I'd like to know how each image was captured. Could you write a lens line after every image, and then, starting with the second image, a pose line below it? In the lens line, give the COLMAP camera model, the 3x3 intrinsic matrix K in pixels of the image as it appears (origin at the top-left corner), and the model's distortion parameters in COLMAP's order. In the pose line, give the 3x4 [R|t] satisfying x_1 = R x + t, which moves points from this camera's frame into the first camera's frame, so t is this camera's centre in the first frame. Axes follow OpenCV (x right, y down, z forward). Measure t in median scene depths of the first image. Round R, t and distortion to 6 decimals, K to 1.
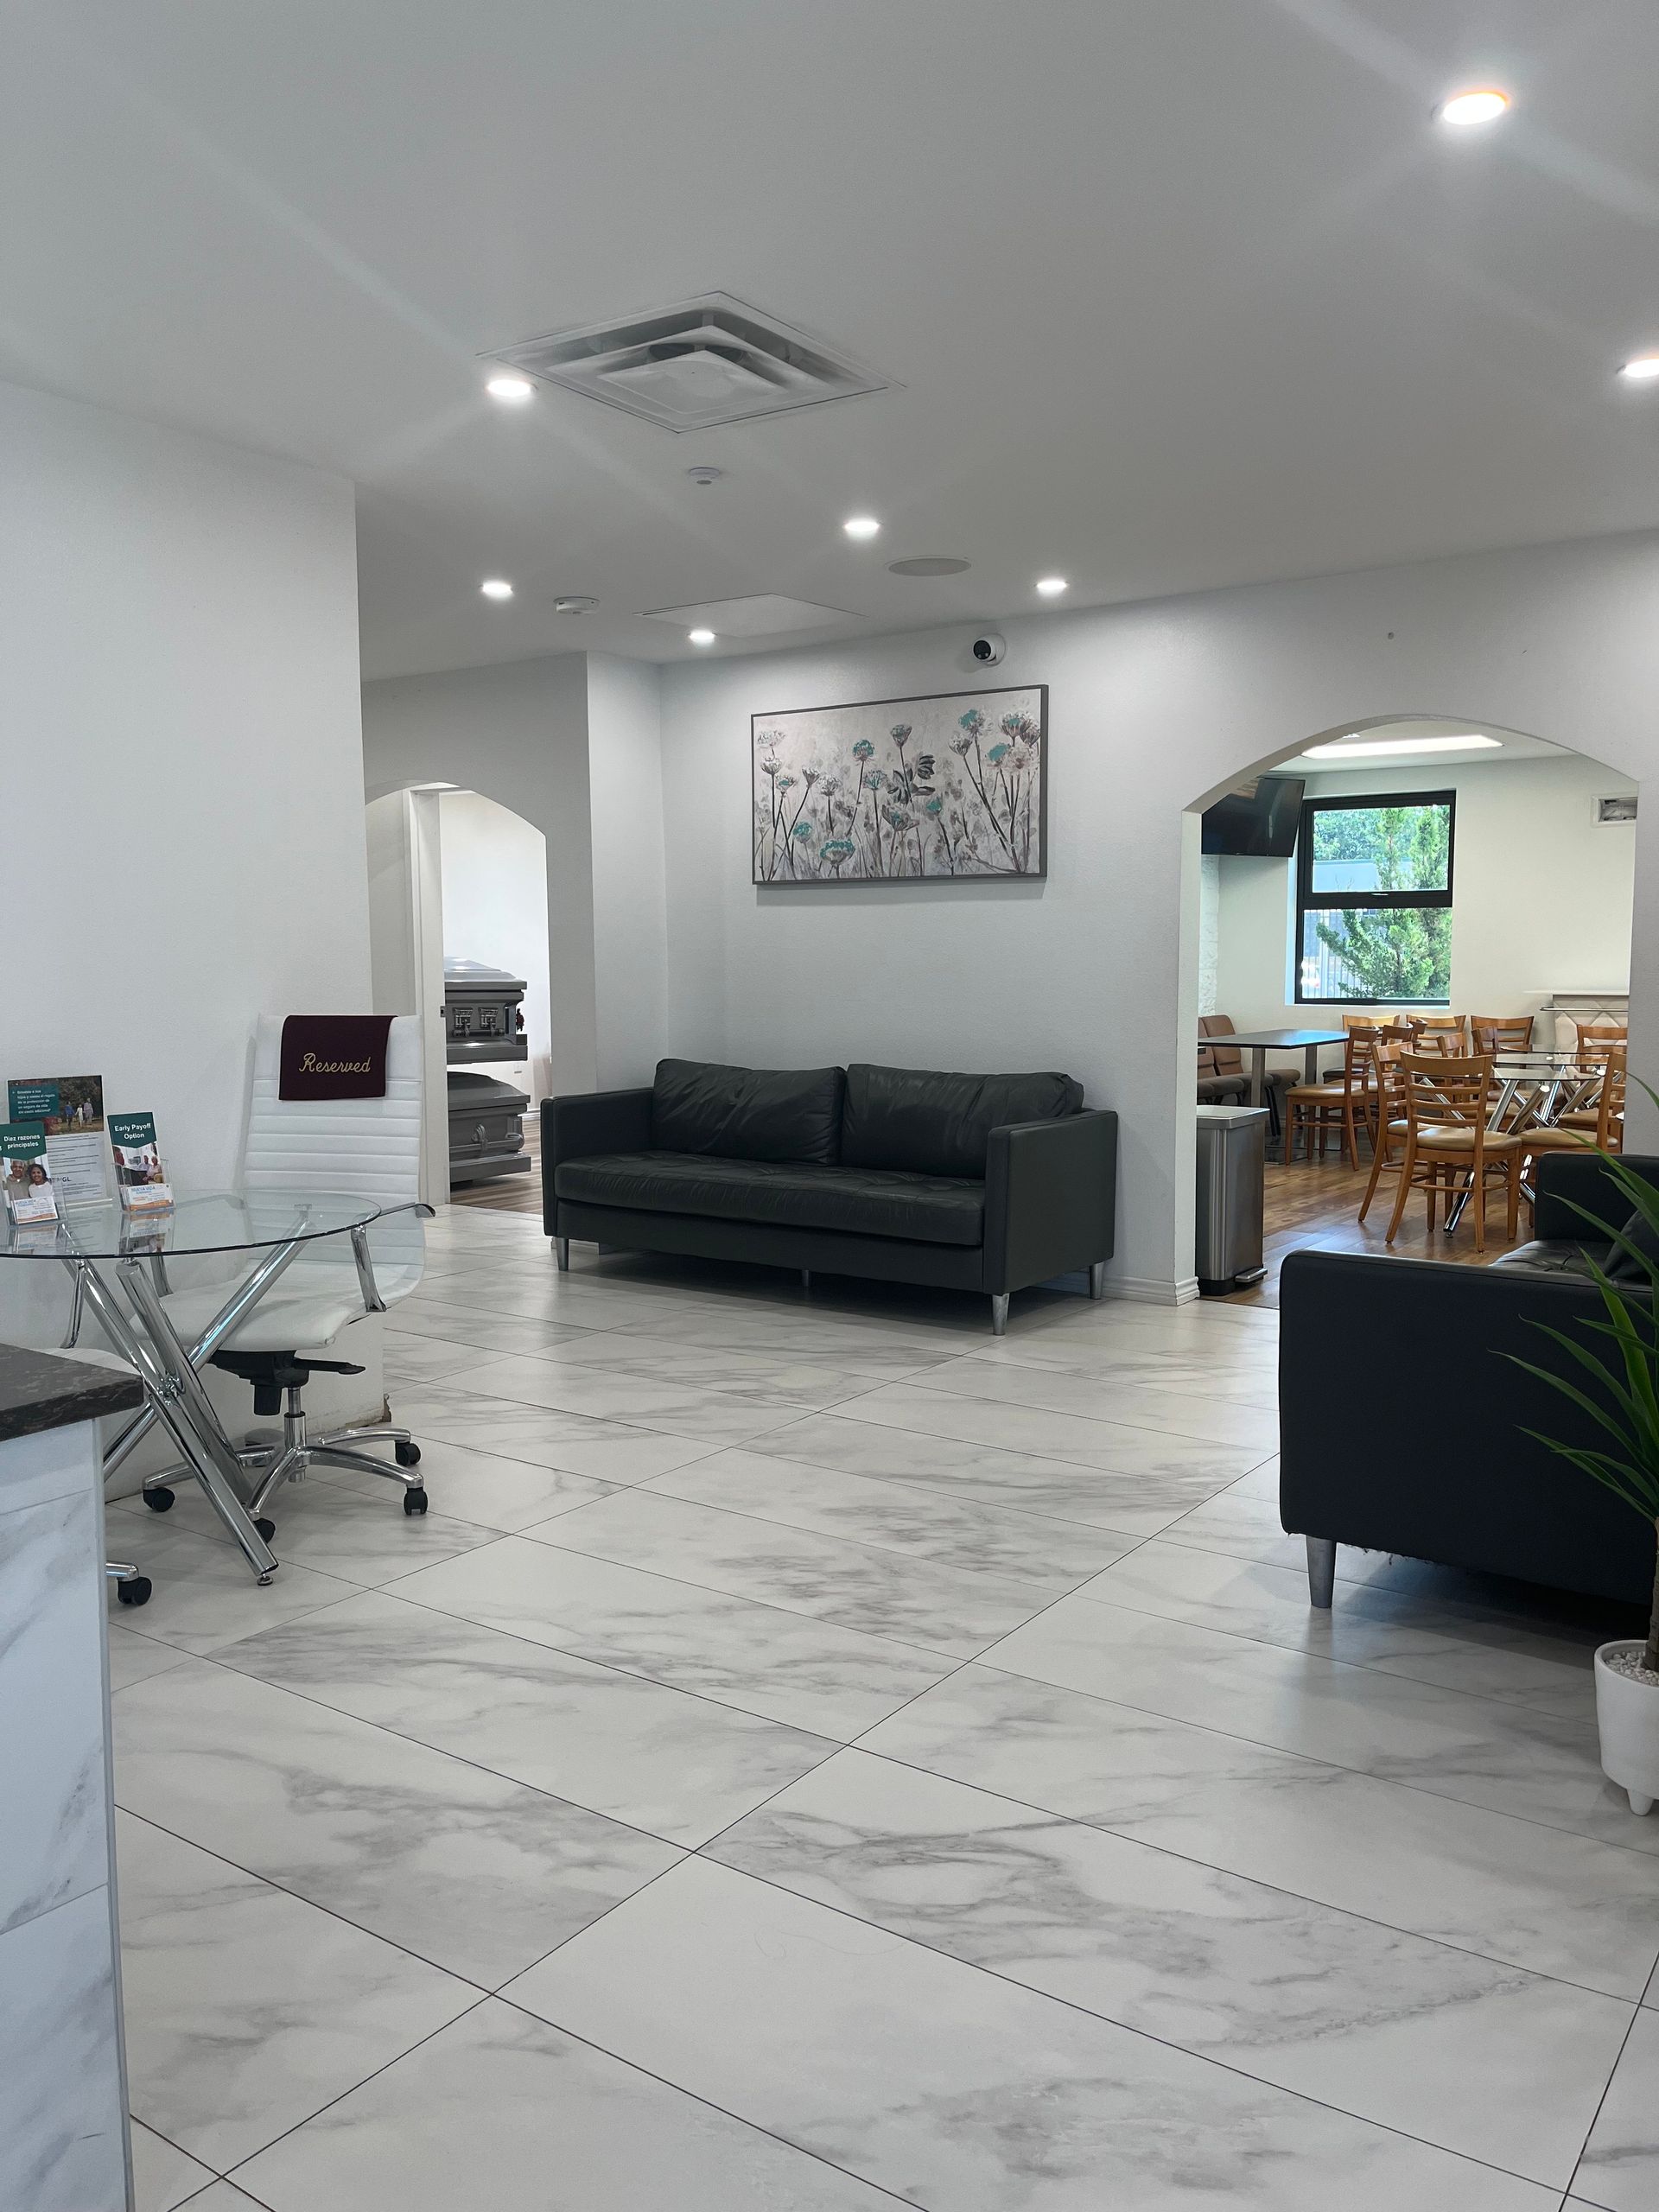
lens RADIAL K [[1709.6, 0, 823.0], [0, 1709.6, 1104.2], [0, 0, 1]] dist [0.011674, -0.001389]
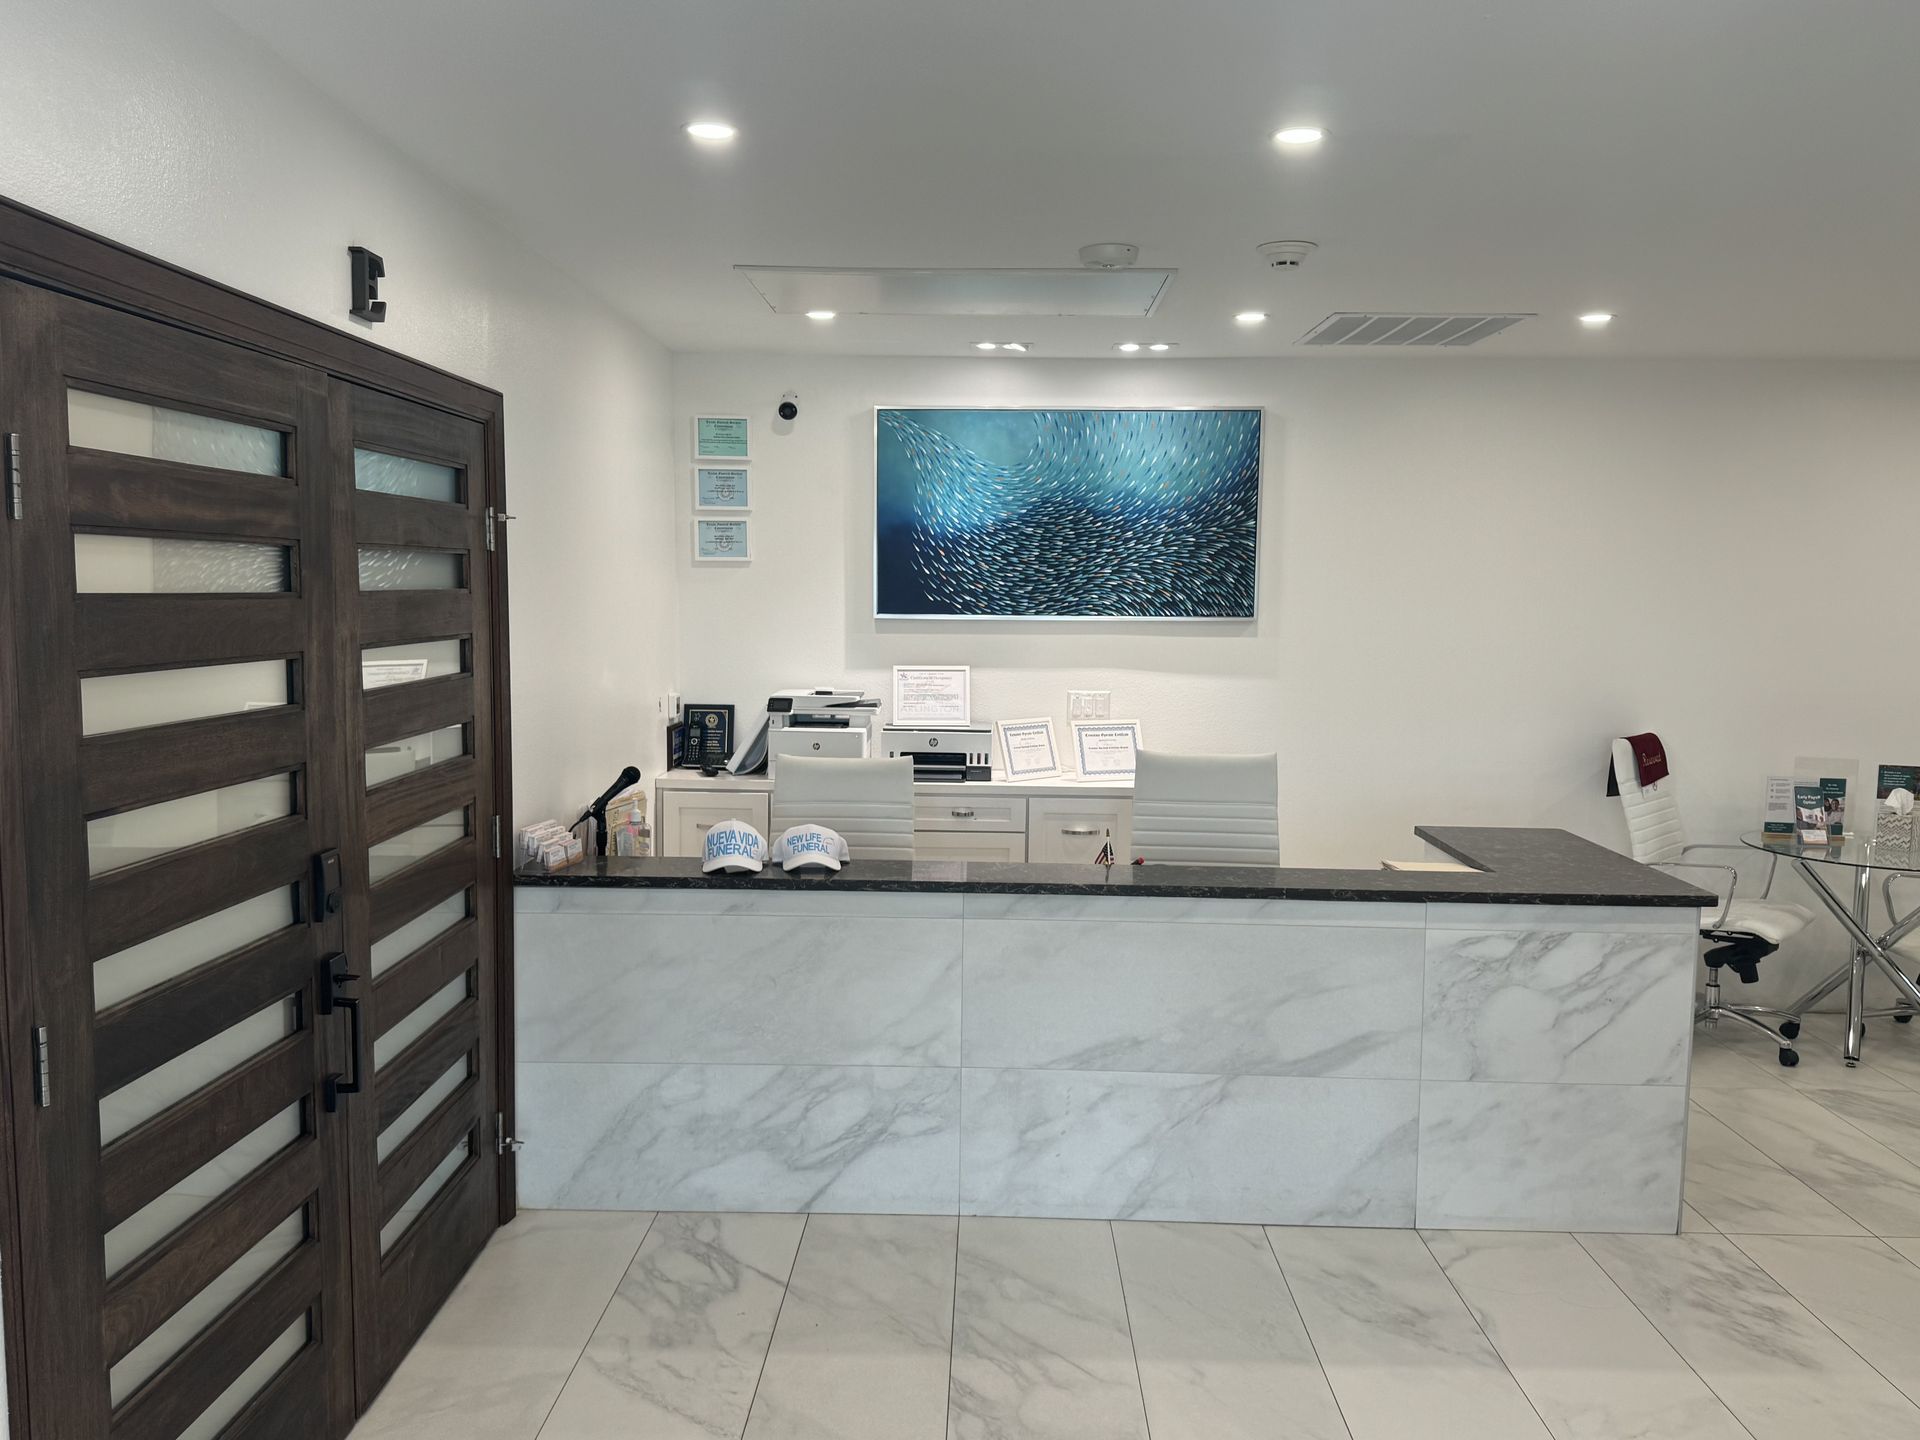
lens RADIAL K [[1483.9, 0, 957.7], [0, 1483.9, 721.6], [0, 0, 1]] dist [0.011674, -0.001389]
pose [[0.548254, 0.081466, -0.832335, 0.527402], [-0.097473, 0.994686, 0.033152, -0.041212], [0.830612, 0.062955, 0.553281, -0.779054]]
